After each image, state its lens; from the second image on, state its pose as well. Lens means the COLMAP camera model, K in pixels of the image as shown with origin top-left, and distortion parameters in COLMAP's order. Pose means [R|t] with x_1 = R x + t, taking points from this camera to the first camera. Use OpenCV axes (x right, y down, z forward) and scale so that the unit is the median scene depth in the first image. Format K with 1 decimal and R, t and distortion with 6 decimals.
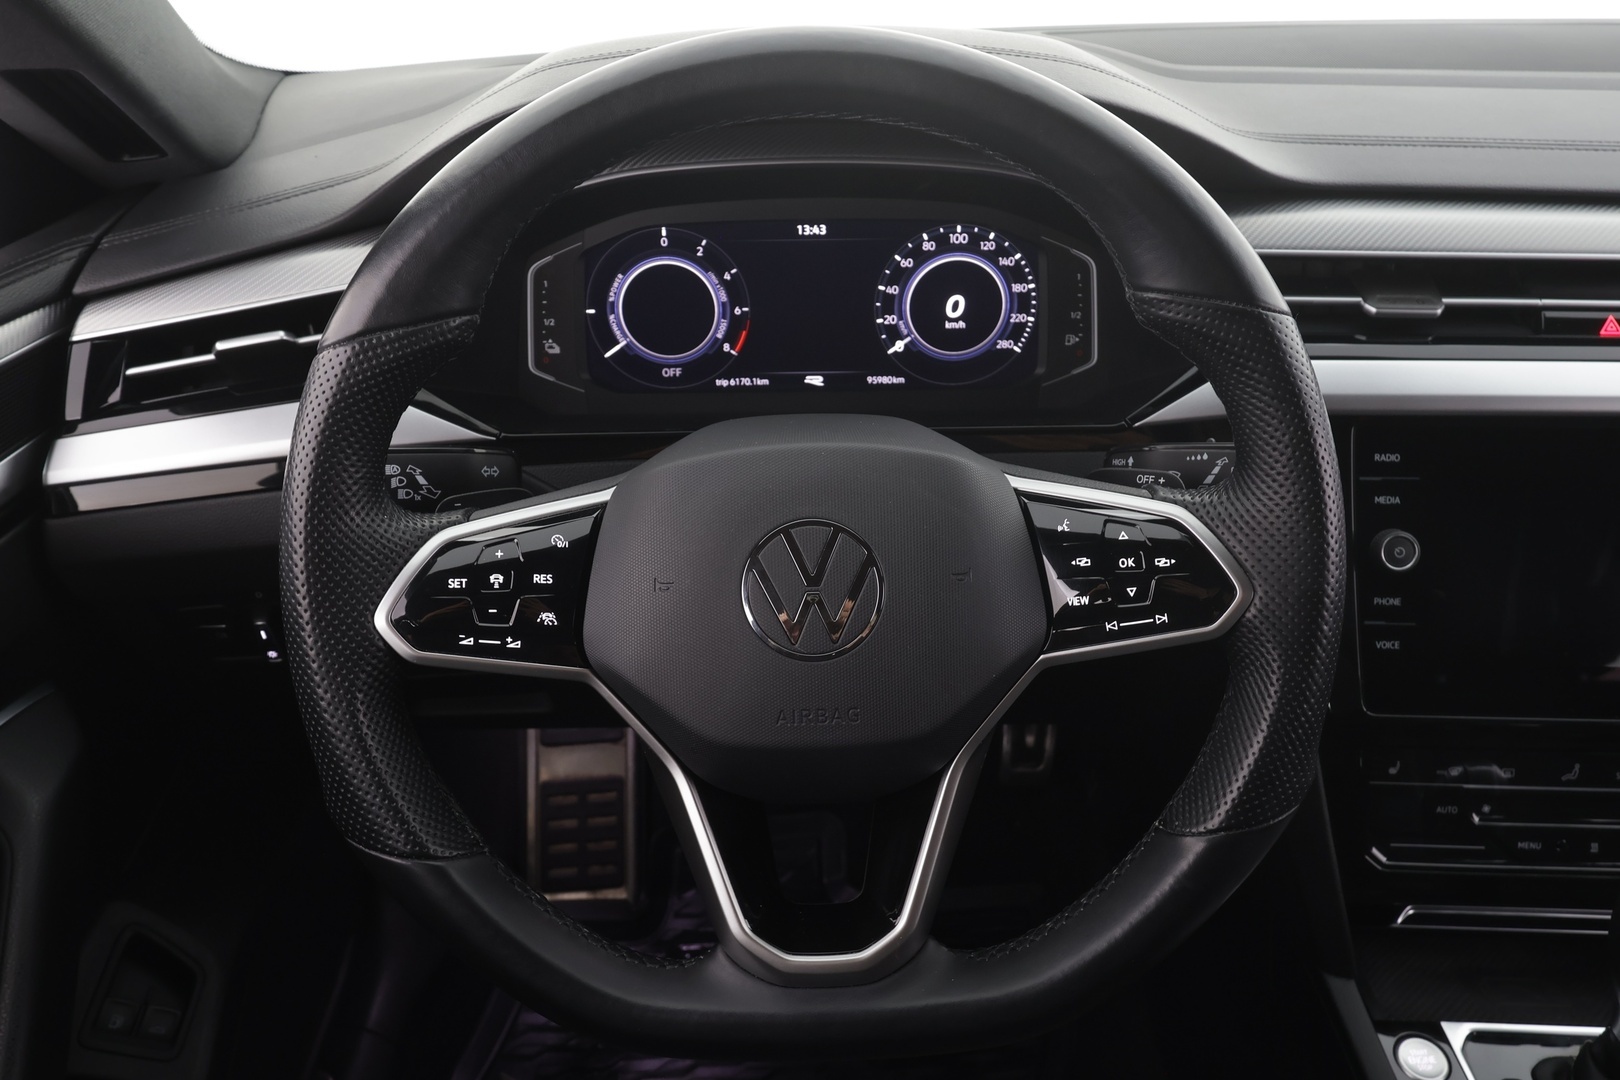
lens RADIAL K [[1273.5, 0, 817.9], [0, 1273.5, 543.4], [0, 0, 1]] dist [-0.001814, -0.000417]
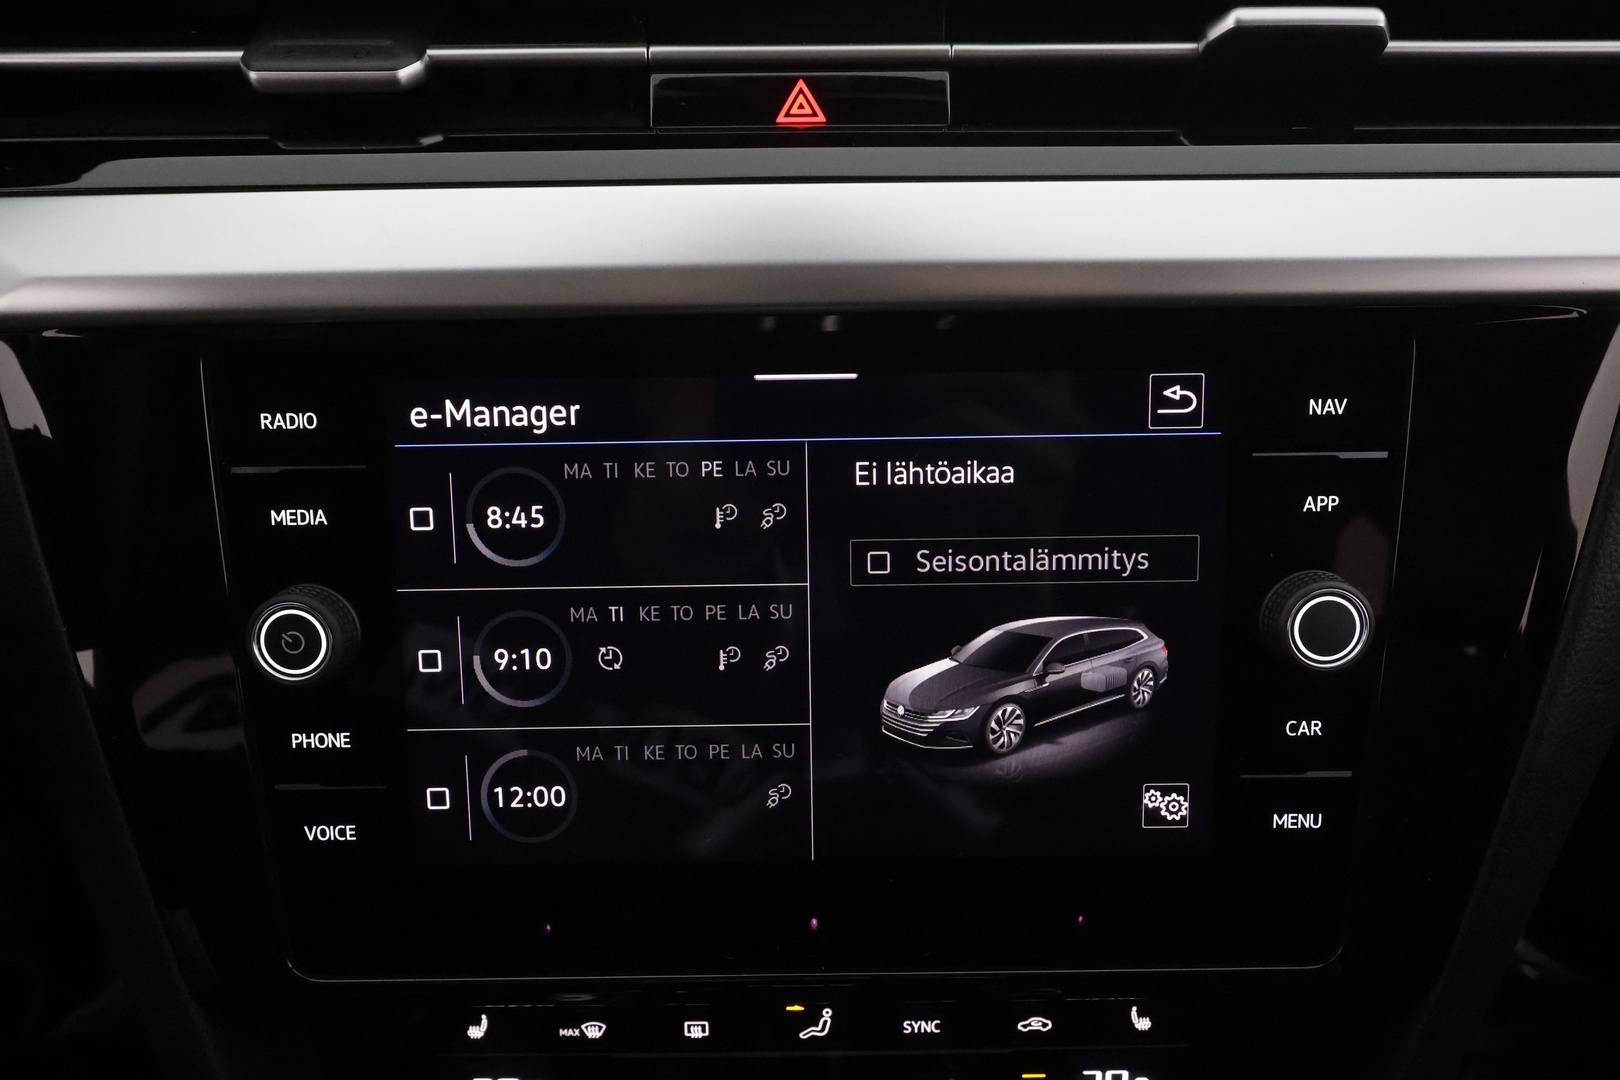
lens RADIAL K [[1130.8, 0, 810.2], [0, 1130.8, 540.1], [0, 0, 1]] dist [-0.006995, -0.000428]
pose [[0.998195, -0.033352, 0.049947, 0.548444], [0.028427, 0.994951, 0.096251, -0.053420], [-0.052905, -0.094657, 0.994103, 0.545391]]
